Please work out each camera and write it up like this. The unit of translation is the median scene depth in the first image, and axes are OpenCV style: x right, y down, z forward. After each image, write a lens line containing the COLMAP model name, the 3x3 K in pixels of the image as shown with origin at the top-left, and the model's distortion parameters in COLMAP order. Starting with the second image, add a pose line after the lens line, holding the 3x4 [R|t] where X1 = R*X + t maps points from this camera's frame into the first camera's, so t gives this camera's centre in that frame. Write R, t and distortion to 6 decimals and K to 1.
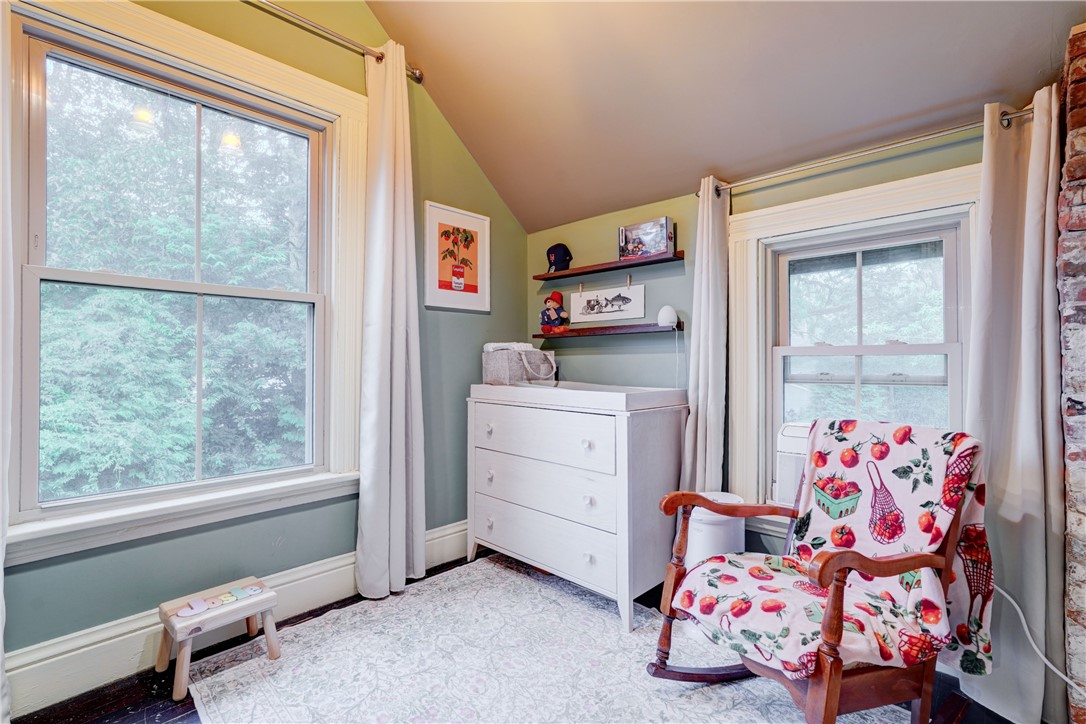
lens RADIAL K [[499.4, 0, 543.4], [0, 499.4, 360.8], [0, 0, 1]] dist [-0.004294, 0.004404]
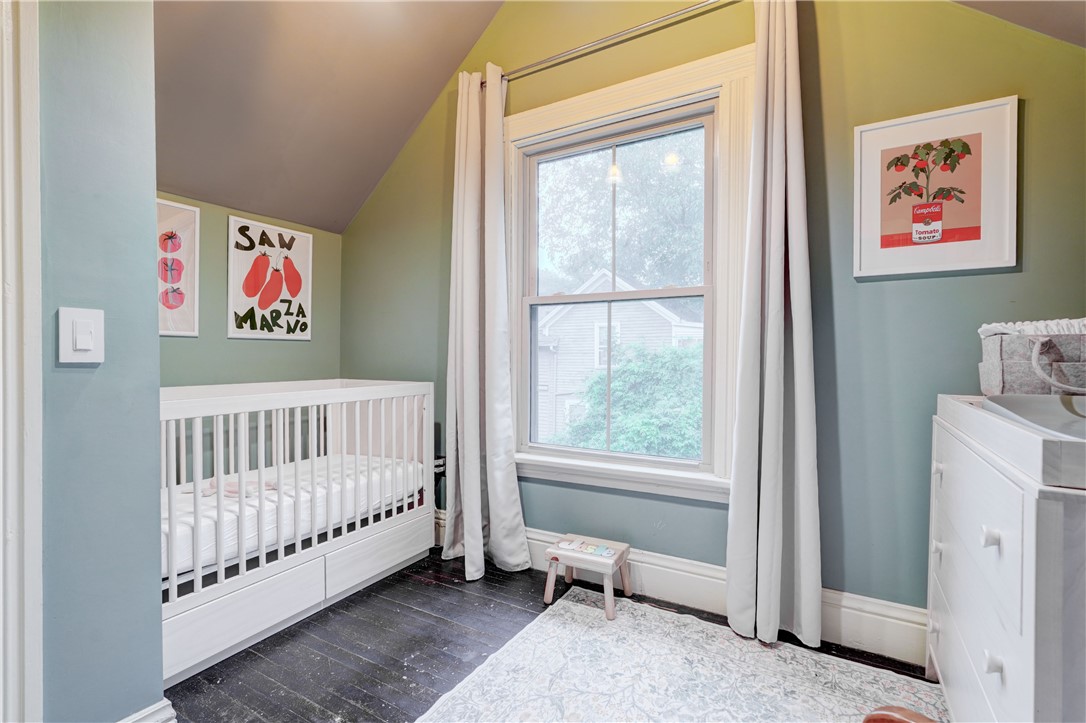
lens RADIAL K [[499.4, 0, 541.3], [0, 499.4, 358.9], [0, 0, 1]] dist [-0.004294, 0.004404]
pose [[0.224182, 0.012642, -0.974465, 0.363311], [0.004931, 0.999888, 0.014106, -0.007346], [0.974535, -0.007967, 0.224095, 0.417686]]
